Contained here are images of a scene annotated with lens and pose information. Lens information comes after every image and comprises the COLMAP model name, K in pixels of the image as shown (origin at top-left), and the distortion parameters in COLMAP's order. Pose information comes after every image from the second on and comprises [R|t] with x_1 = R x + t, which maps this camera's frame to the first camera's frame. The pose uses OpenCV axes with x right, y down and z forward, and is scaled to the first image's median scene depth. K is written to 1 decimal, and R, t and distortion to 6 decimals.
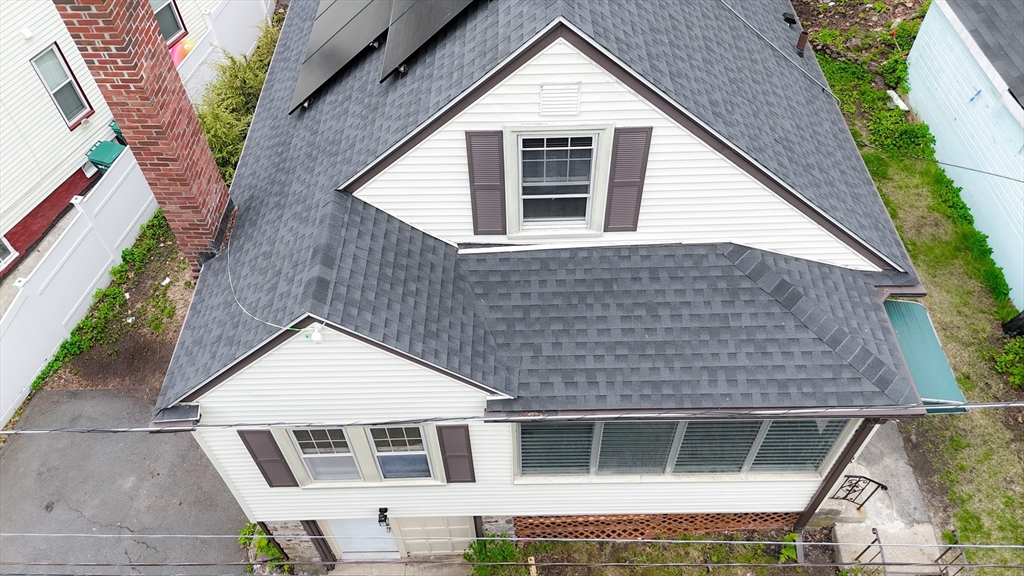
lens RADIAL K [[746.6, 0, 512.0], [0, 746.6, 288.0], [0, 0, 1]] dist [0.091087, -0.077895]
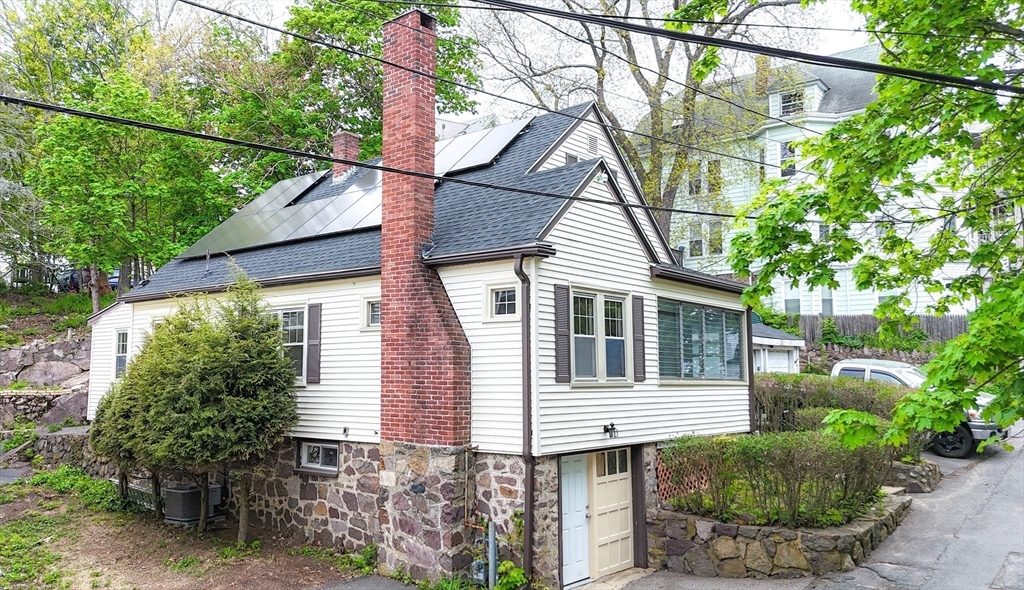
lens RADIAL K [[812.5, 0, 494.4], [0, 812.5, 297.8], [0, 0, 1]] dist [0.075953, -0.000295]
pose [[0.642680, 0.092846, 0.760488, -1.619286], [0.583082, 0.584613, -0.564130, 1.011711], [-0.496968, 0.805982, 0.321582, 0.666108]]
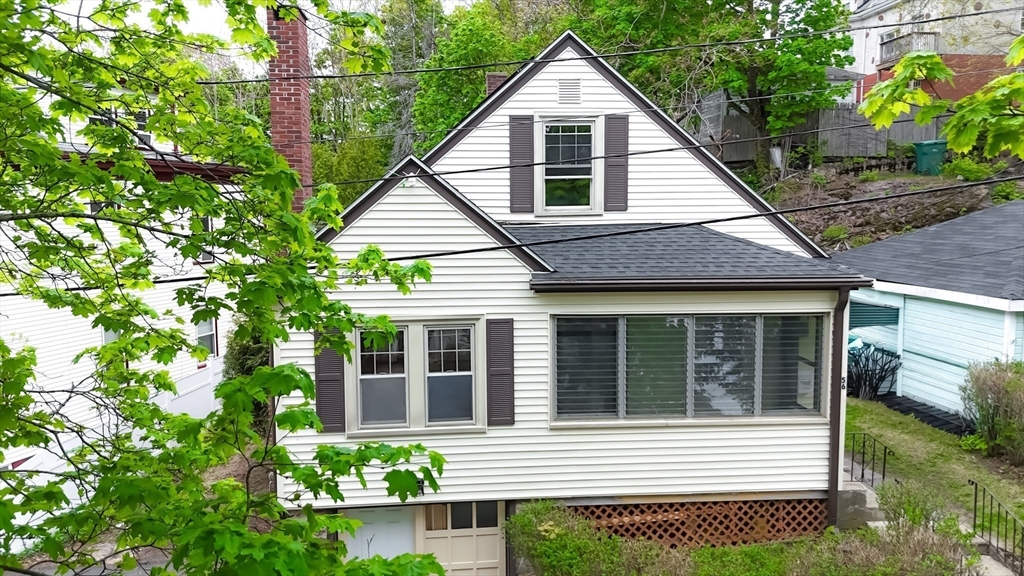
lens RADIAL K [[746.6, 0, 512.0], [0, 746.6, 288.0], [0, 0, 1]] dist [0.091087, -0.077895]
pose [[0.996720, 0.005428, 0.080749, -0.166786], [0.052337, 0.717810, -0.694269, 1.036746], [-0.061731, 0.696218, 0.715171, 0.134182]]
